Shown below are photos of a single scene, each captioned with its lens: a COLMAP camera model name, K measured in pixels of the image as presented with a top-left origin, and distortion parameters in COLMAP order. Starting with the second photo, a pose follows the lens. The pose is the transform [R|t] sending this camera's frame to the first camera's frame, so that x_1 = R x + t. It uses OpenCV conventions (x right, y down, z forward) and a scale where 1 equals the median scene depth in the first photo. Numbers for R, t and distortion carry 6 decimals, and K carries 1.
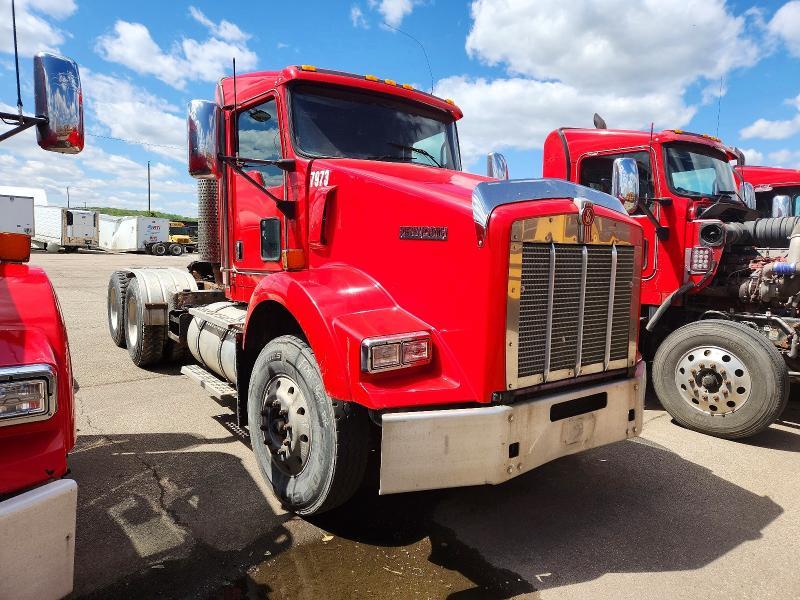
lens RADIAL K [[549.4, 0, 404.3], [0, 549.4, 298.9], [0, 0, 1]] dist [0.072610, -0.083279]
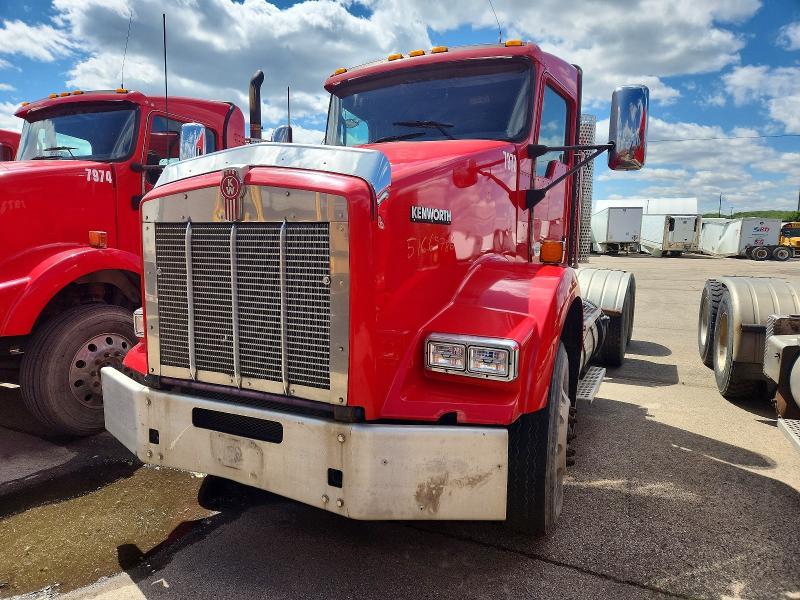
lens RADIAL K [[537.8, 0, 386.0], [0, 537.8, 298.0], [0, 0, 1]] dist [0.047712, -0.000169]
pose [[0.444575, 0.074741, -0.892618, 0.083031], [-0.084270, 0.995583, 0.041391, -0.003057], [0.891769, 0.056819, 0.448910, 0.062587]]
